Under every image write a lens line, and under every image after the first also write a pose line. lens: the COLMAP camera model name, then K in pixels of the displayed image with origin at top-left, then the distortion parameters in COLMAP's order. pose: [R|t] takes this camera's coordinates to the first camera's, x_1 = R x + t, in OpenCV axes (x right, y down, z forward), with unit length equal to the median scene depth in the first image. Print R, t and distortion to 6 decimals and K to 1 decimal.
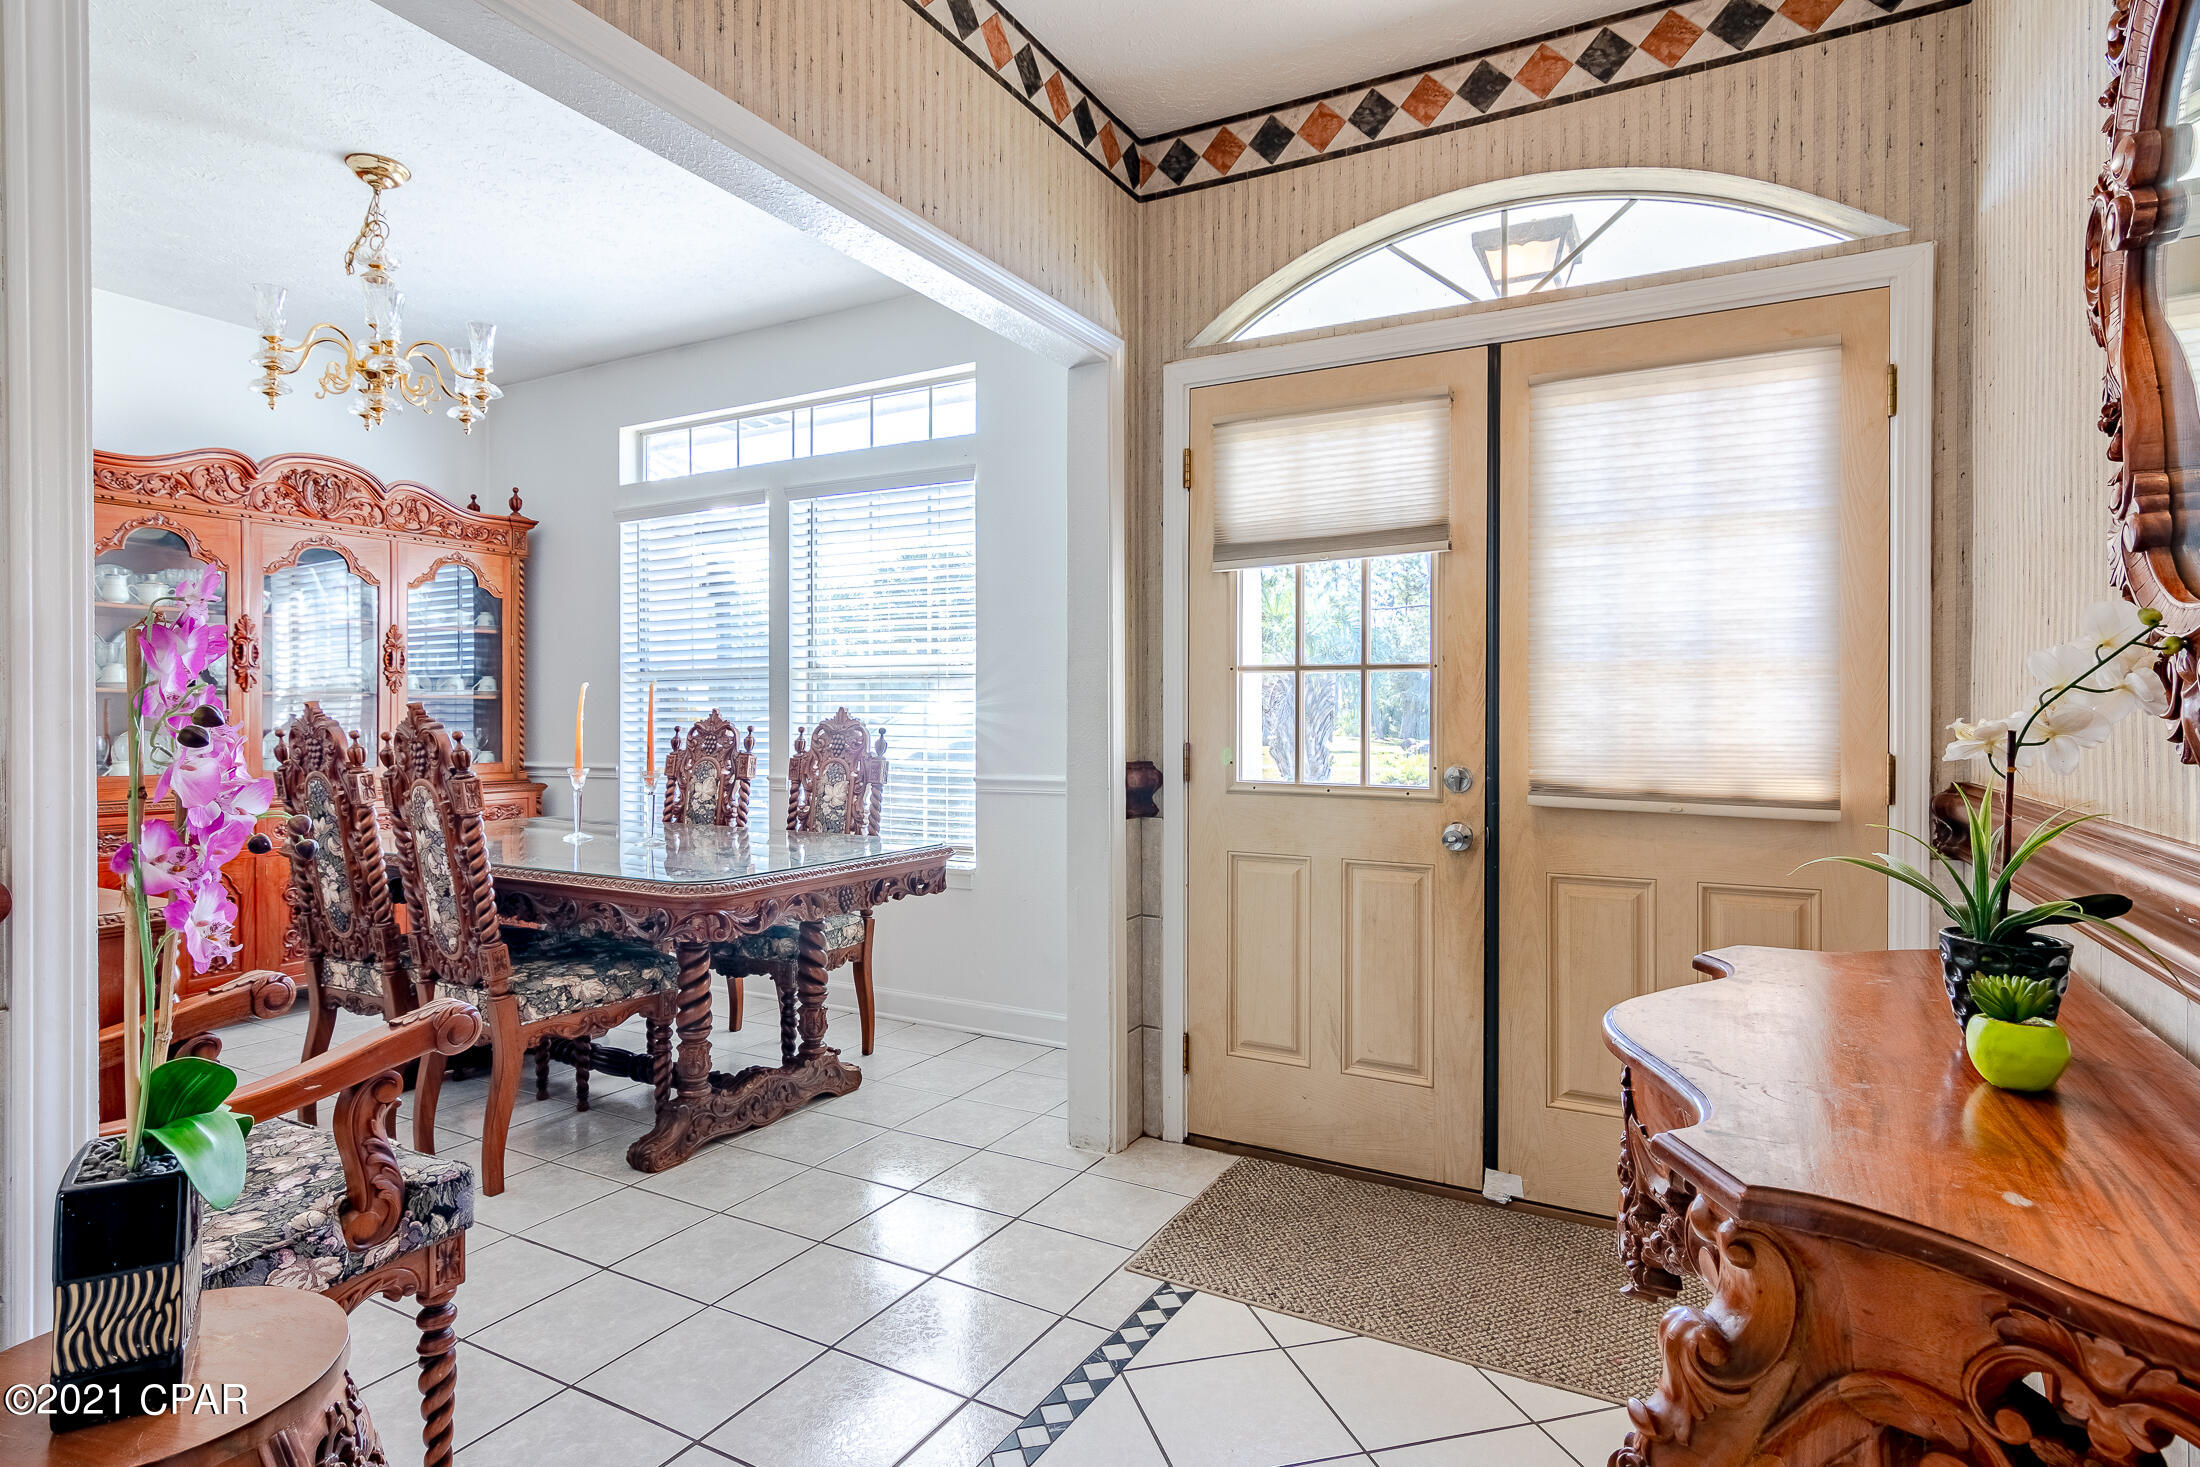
lens RADIAL K [[1128.0, 0, 1105.2], [0, 1128.0, 723.6], [0, 0, 1]] dist [0.000315, -0.000006]
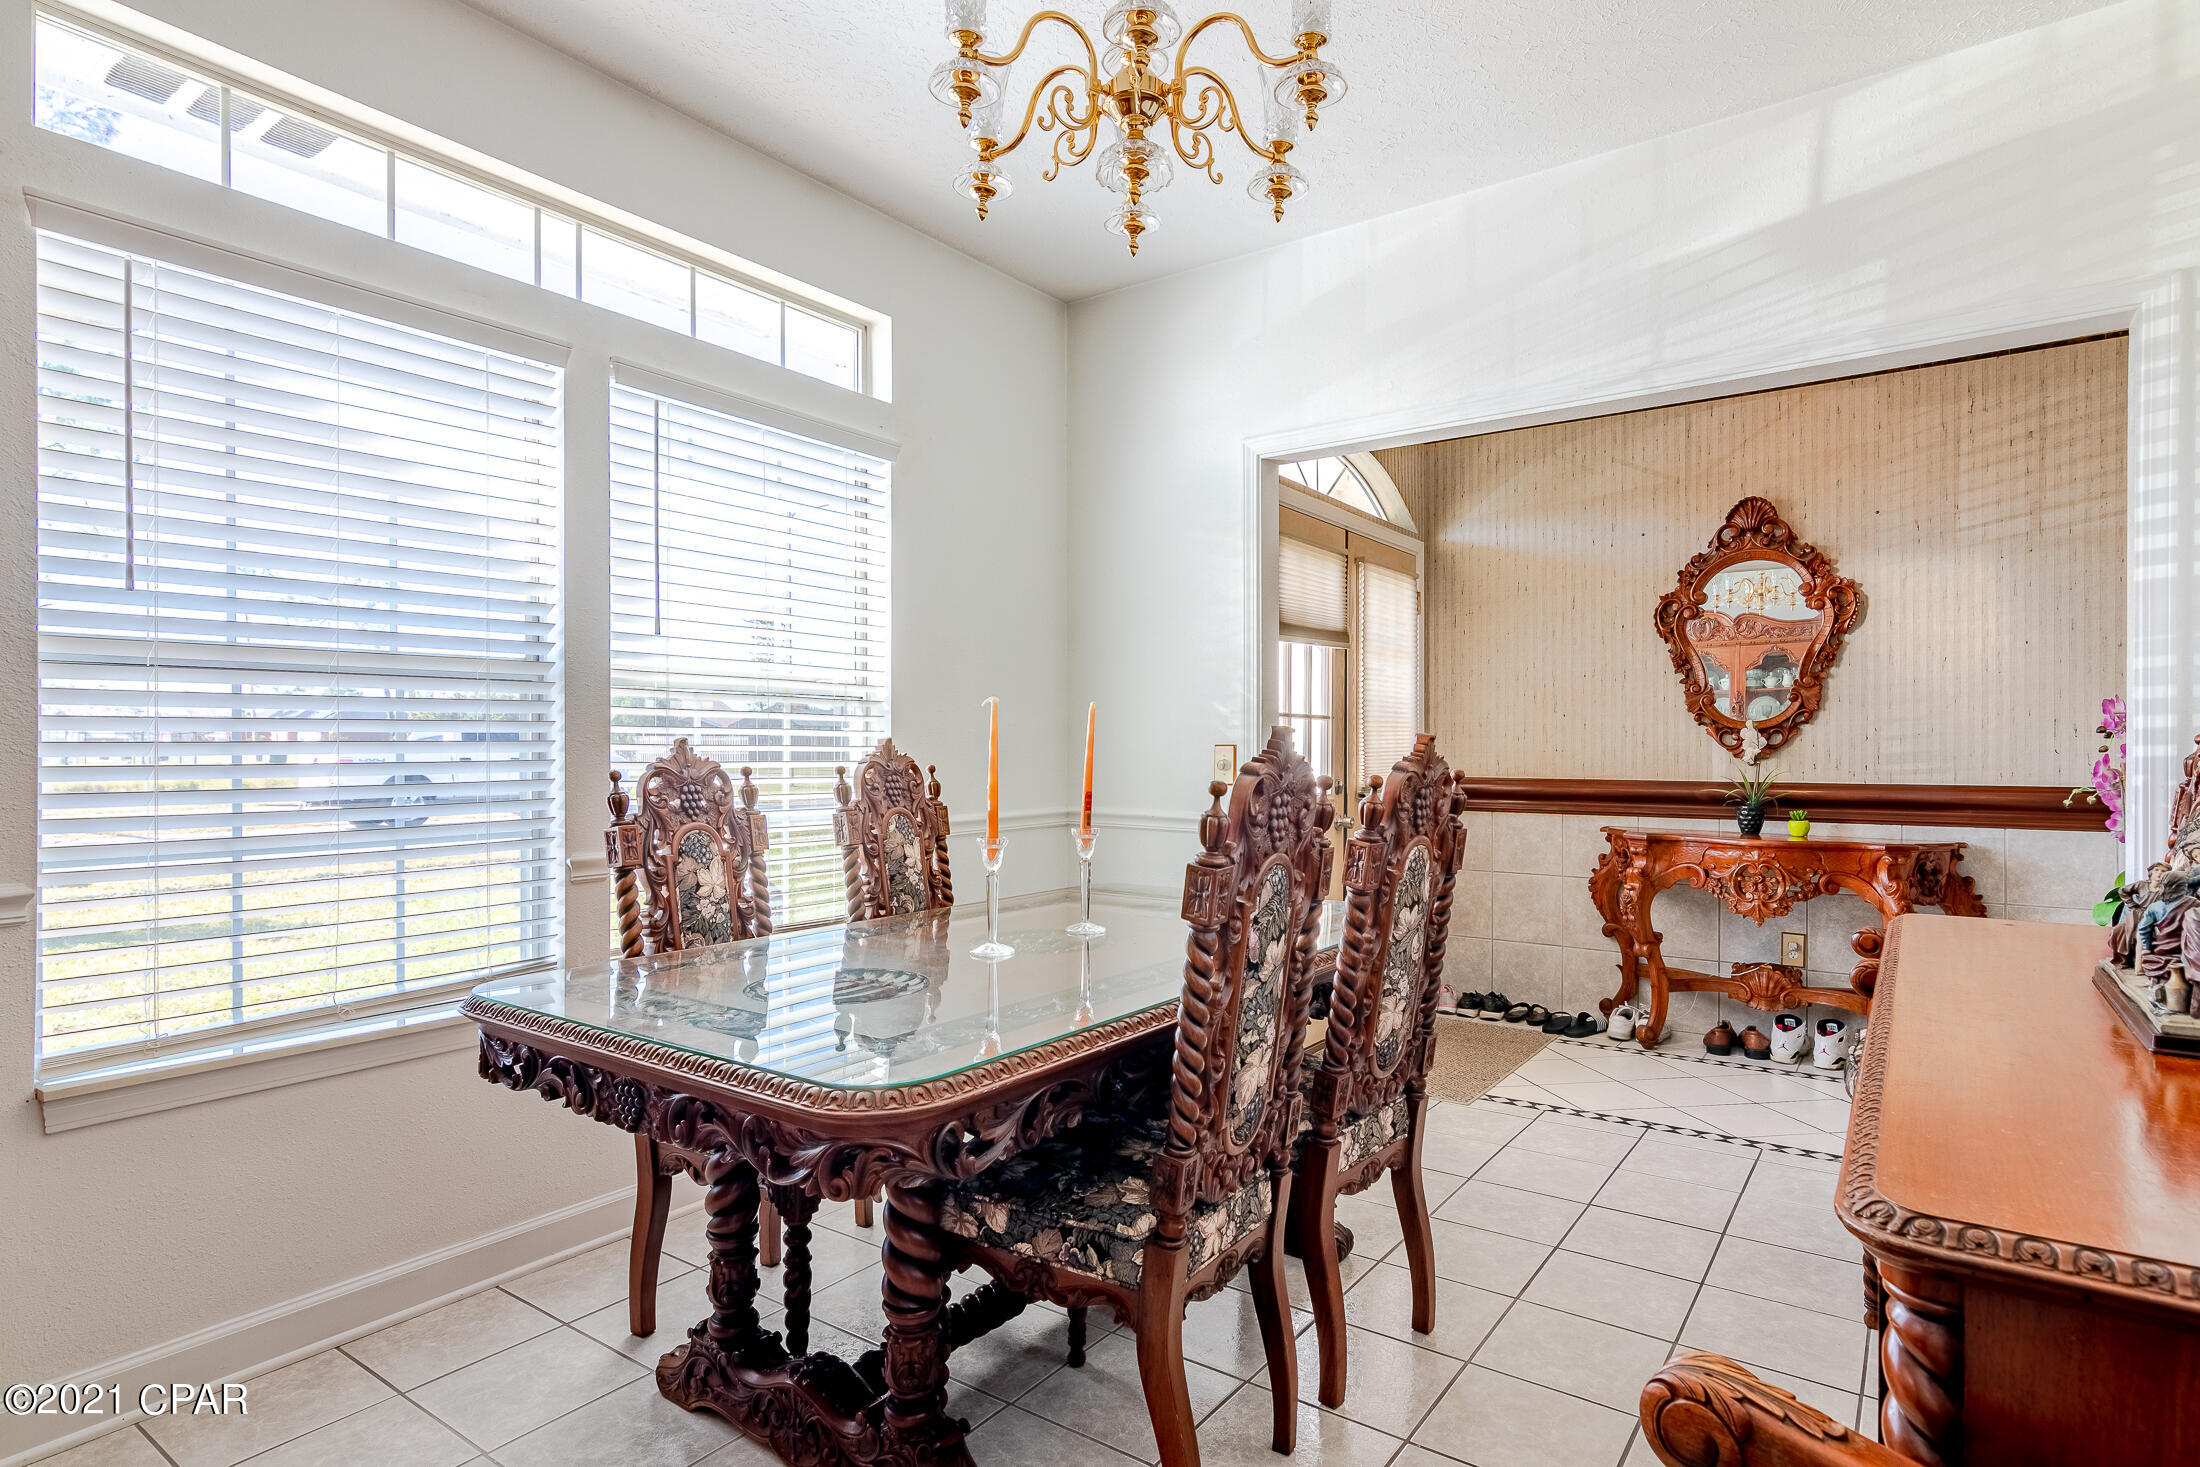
lens RADIAL K [[1157.6, 0, 1102.8], [0, 1157.6, 753.8], [0, 0, 1]] dist [-0.000369, -0.000104]
pose [[0.122634, -0.007240, 0.992426, -0.912419], [0.005296, 0.999964, 0.006640, -0.008414], [-0.992438, 0.004441, 0.122668, 0.729282]]
